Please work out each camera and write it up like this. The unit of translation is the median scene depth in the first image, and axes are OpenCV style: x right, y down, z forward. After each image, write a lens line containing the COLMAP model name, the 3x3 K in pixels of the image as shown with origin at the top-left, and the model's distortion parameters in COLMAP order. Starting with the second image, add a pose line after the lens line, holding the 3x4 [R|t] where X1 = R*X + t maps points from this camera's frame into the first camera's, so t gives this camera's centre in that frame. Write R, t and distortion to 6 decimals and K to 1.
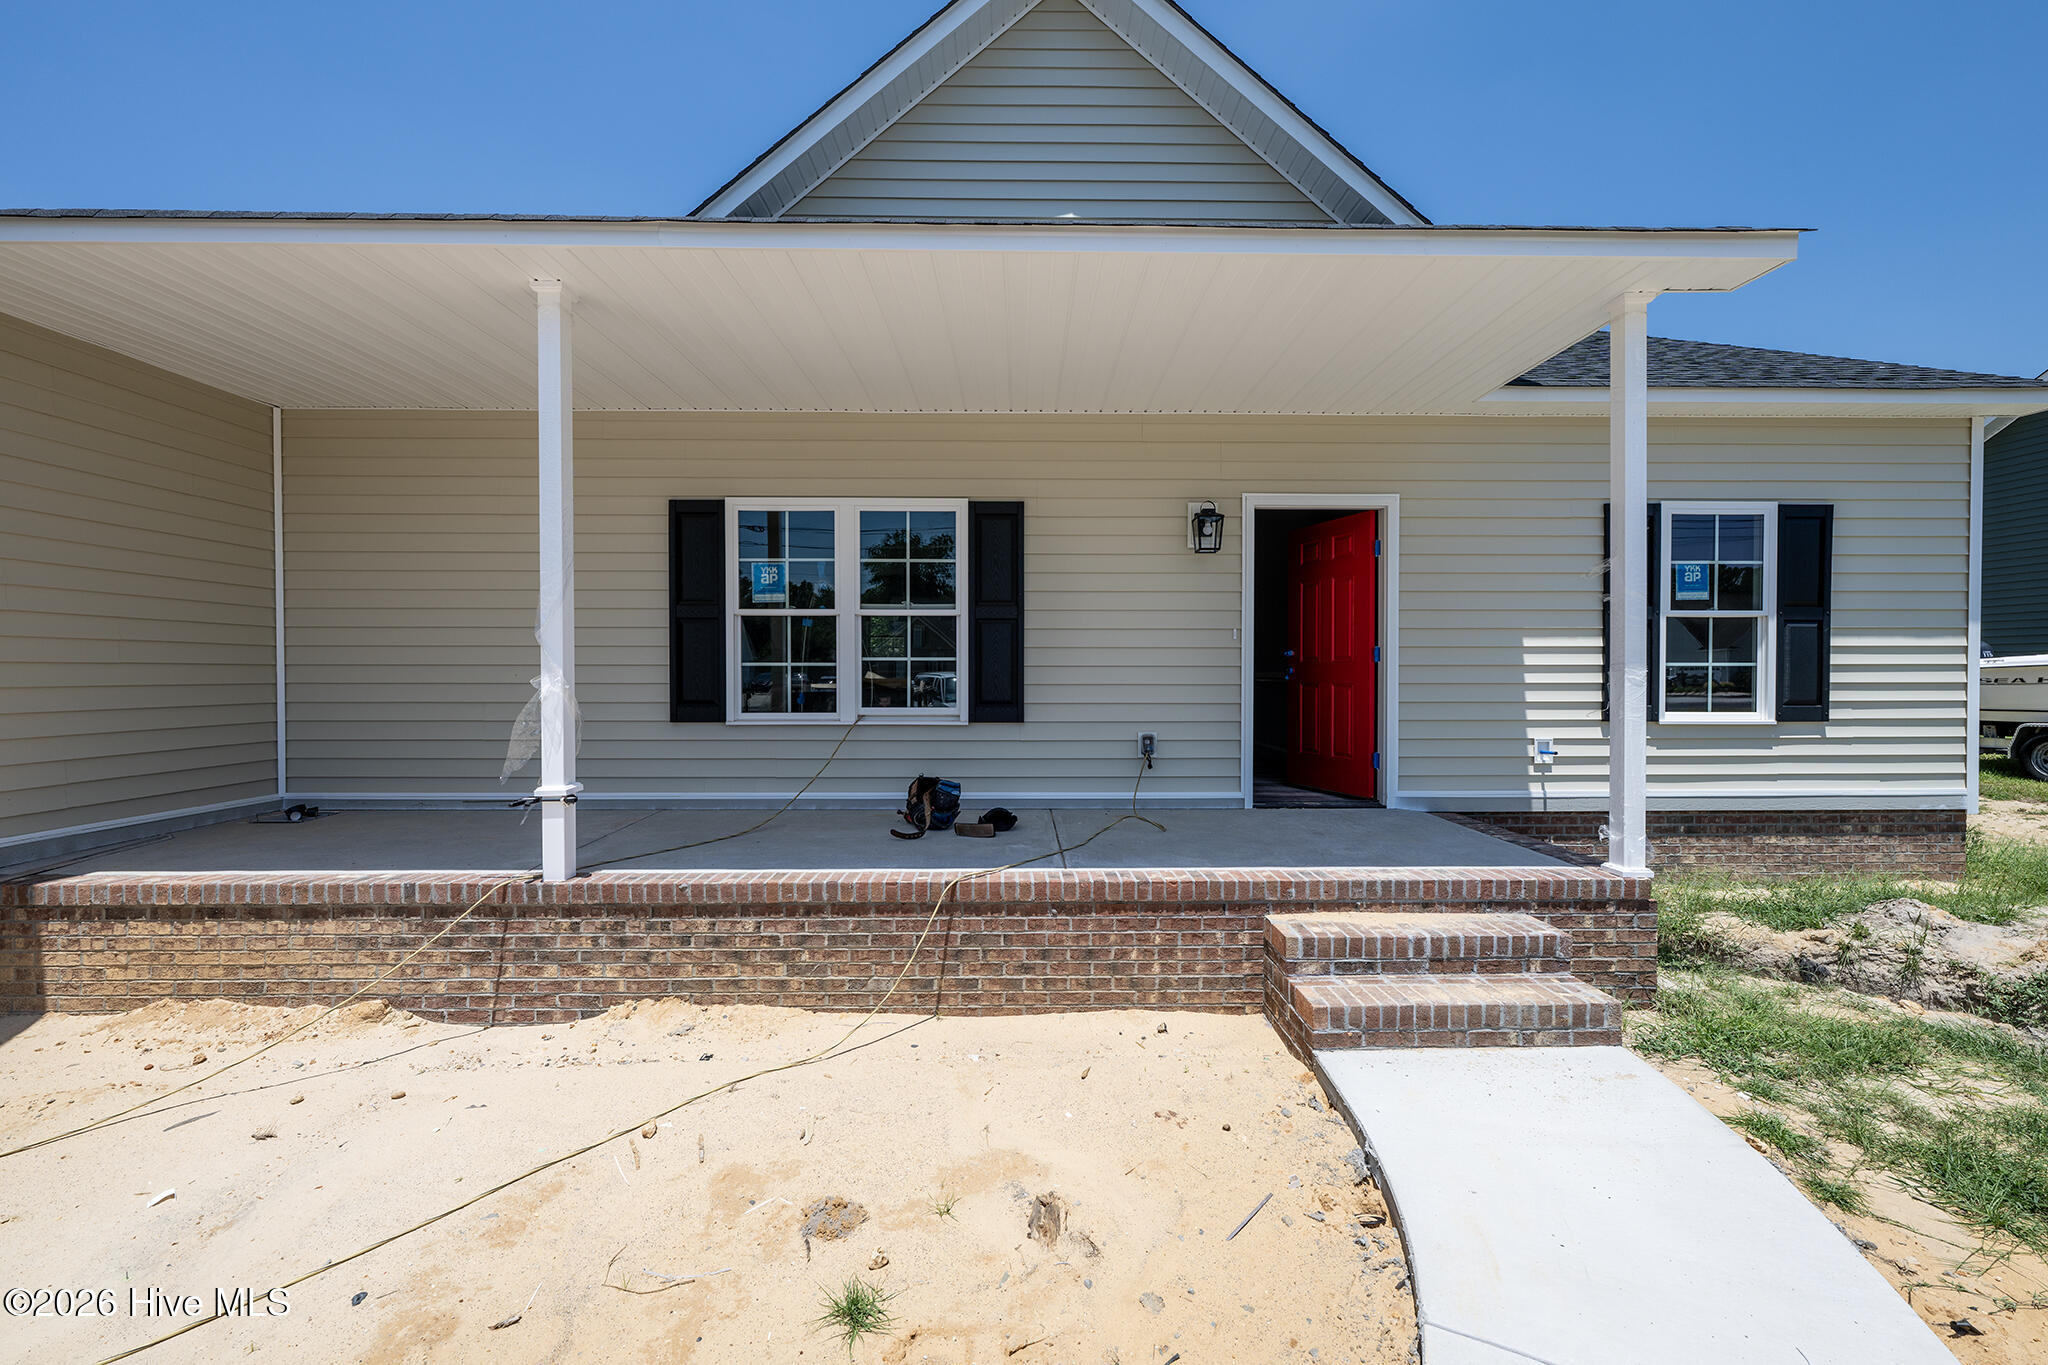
lens RADIAL K [[877.6, 0, 1024.0], [0, 877.6, 682.5], [0, 0, 1]] dist [-0.001509, 0.000347]
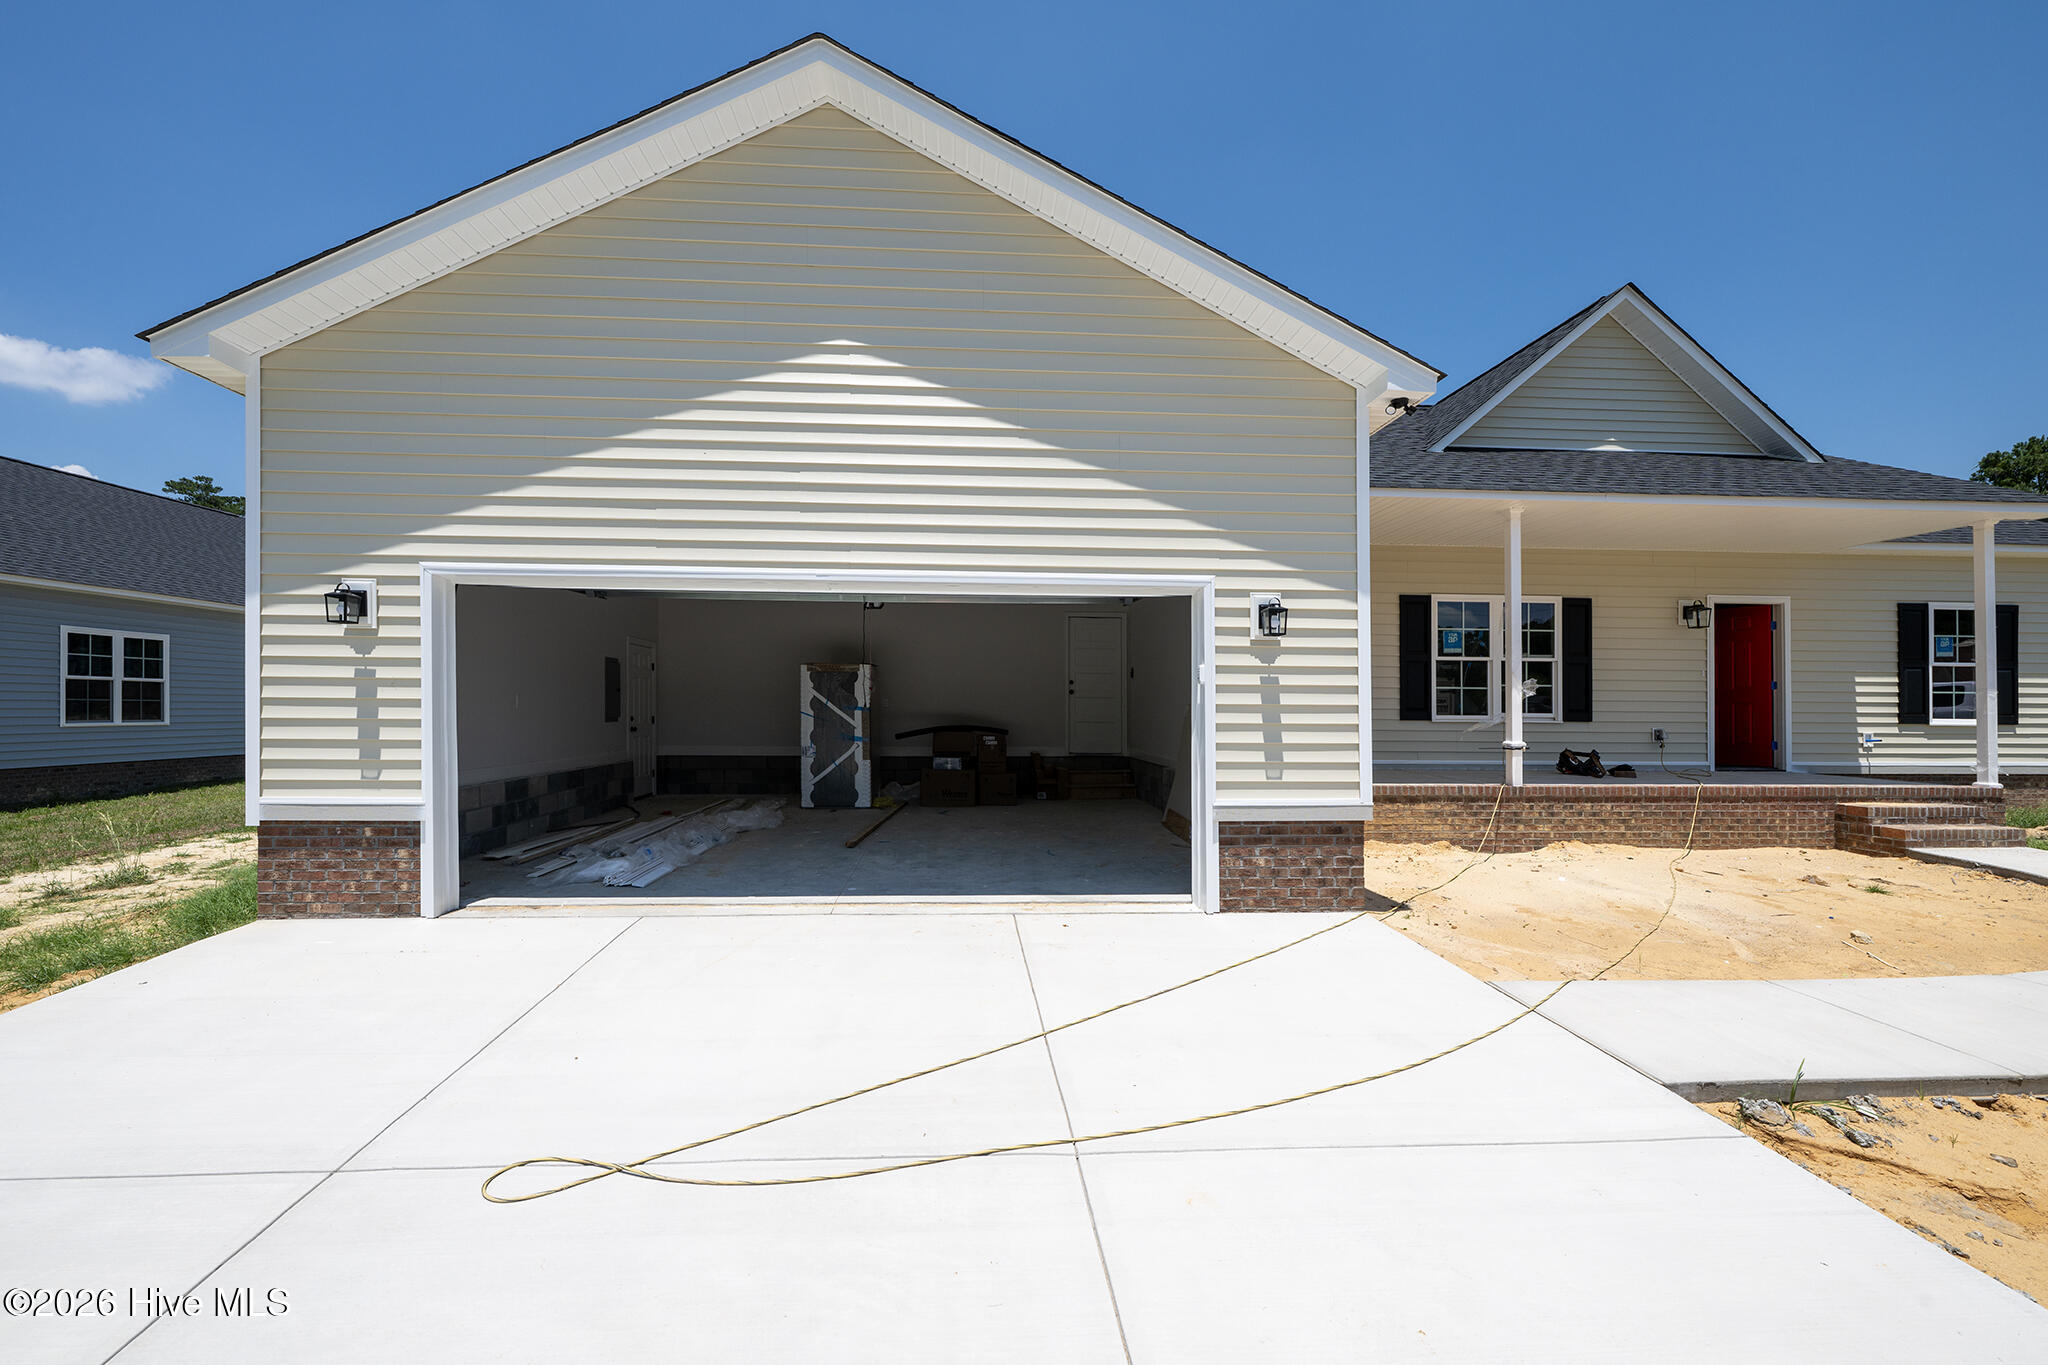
lens RADIAL K [[879.1, 0, 1029.1], [0, 879.1, 693.0], [0, 0, 1]] dist [-0.000241, 0.000175]
pose [[0.998947, 0.008405, 0.045106, -1.223822], [-0.007110, 0.999560, -0.028792, 0.046660], [-0.045328, 0.028441, 0.998567, -0.732254]]
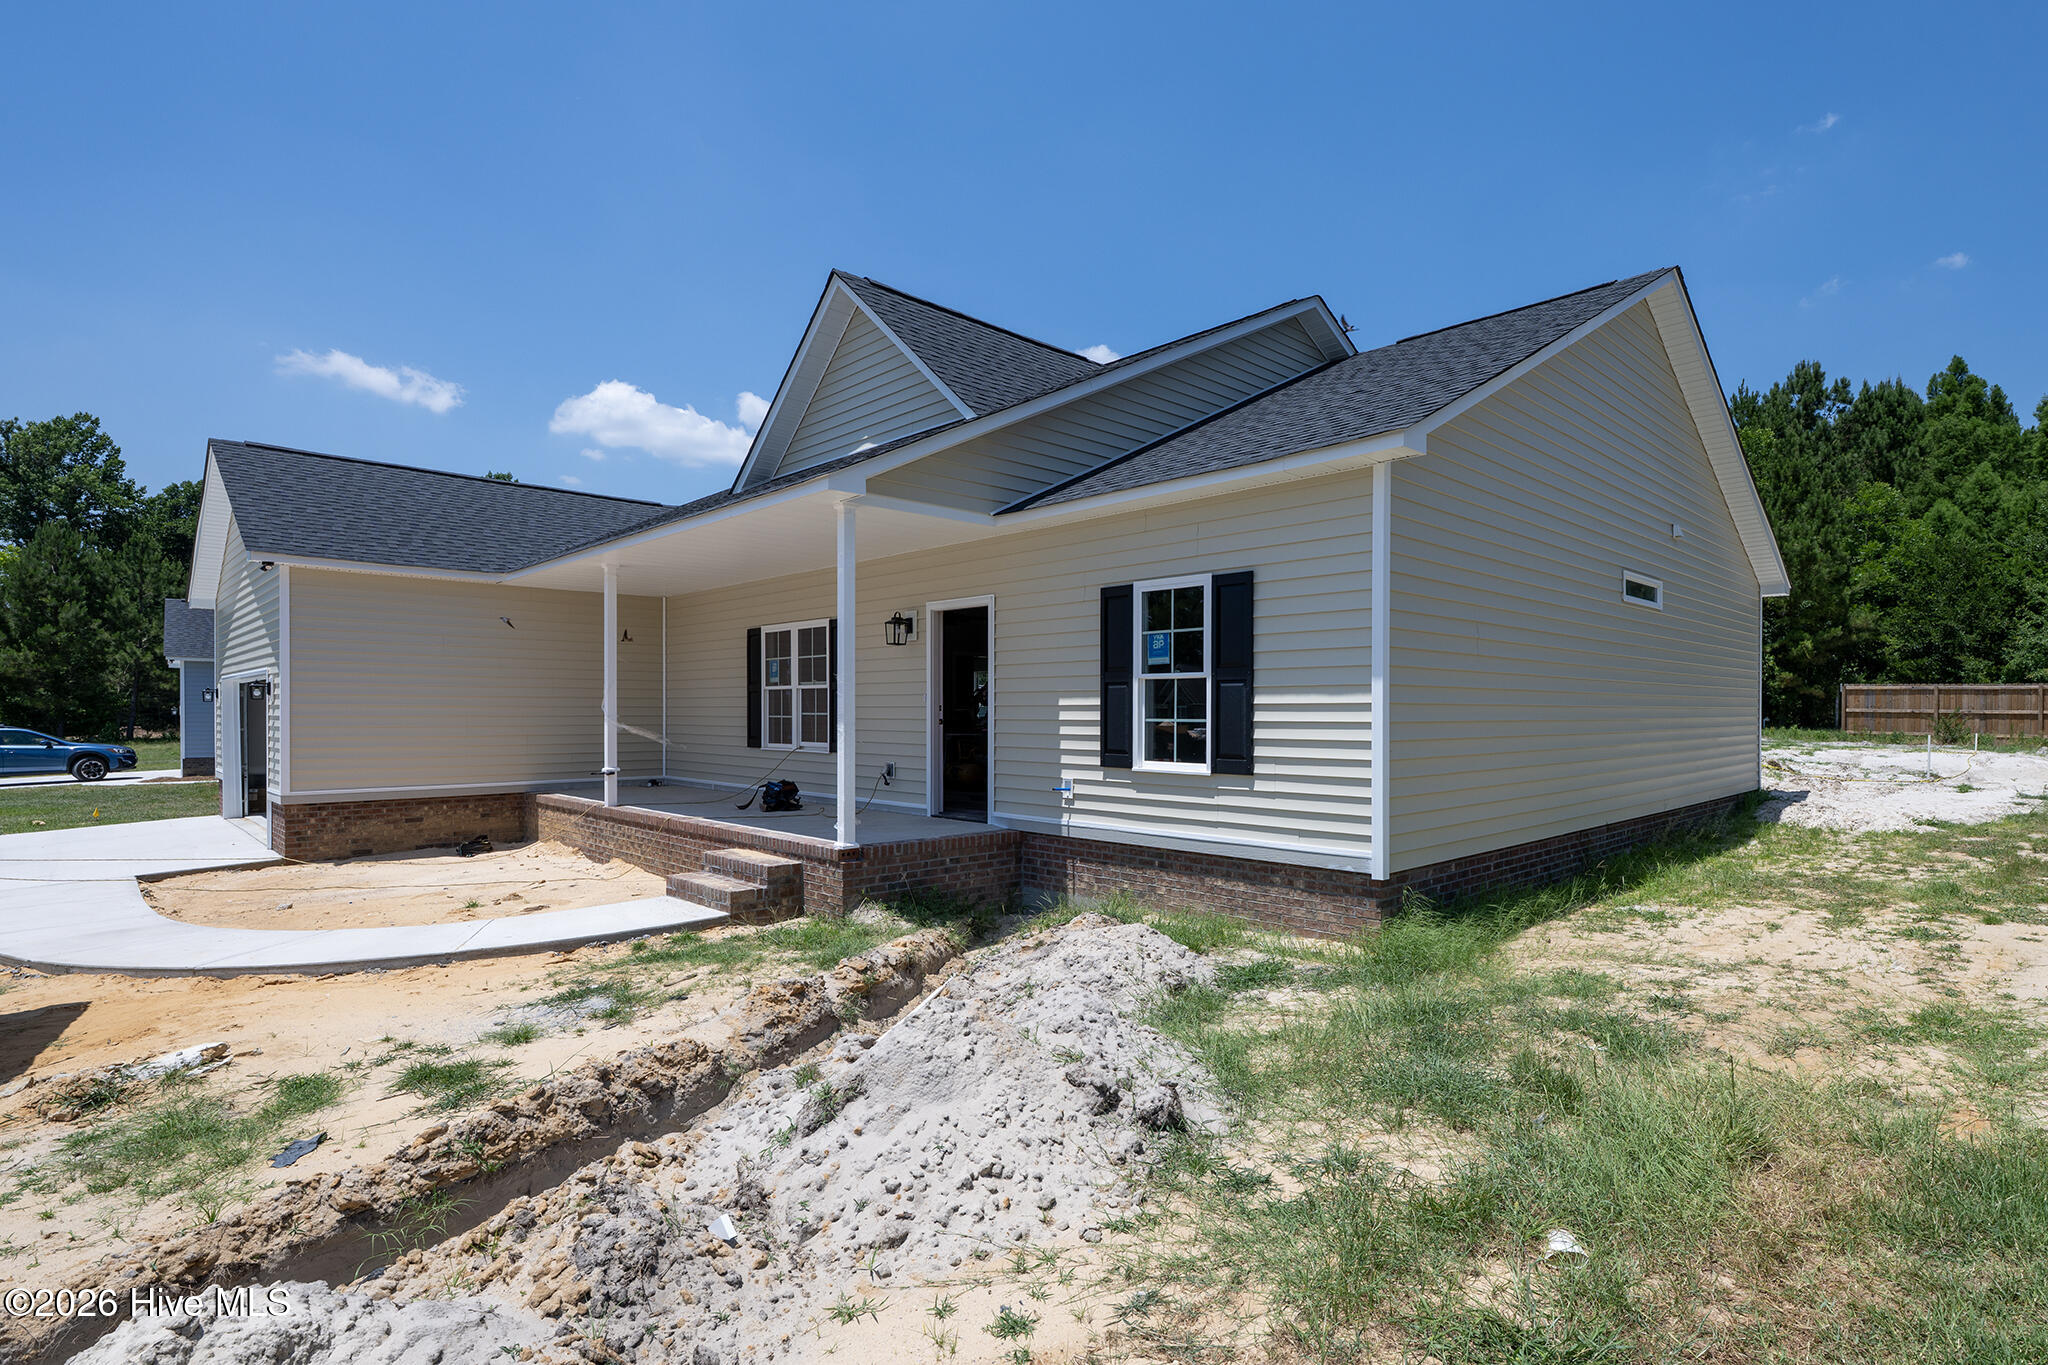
lens RADIAL K [[1005.2, 0, 1147.4], [0, 1005.2, 749.5], [0, 0, 1]] dist [-0.001655, 0.000341]
pose [[0.721363, 0.027067, -0.692028, 1.697734], [-0.024929, 0.999603, 0.013110, 0.000503], [0.692108, 0.007794, 0.721752, 0.037571]]
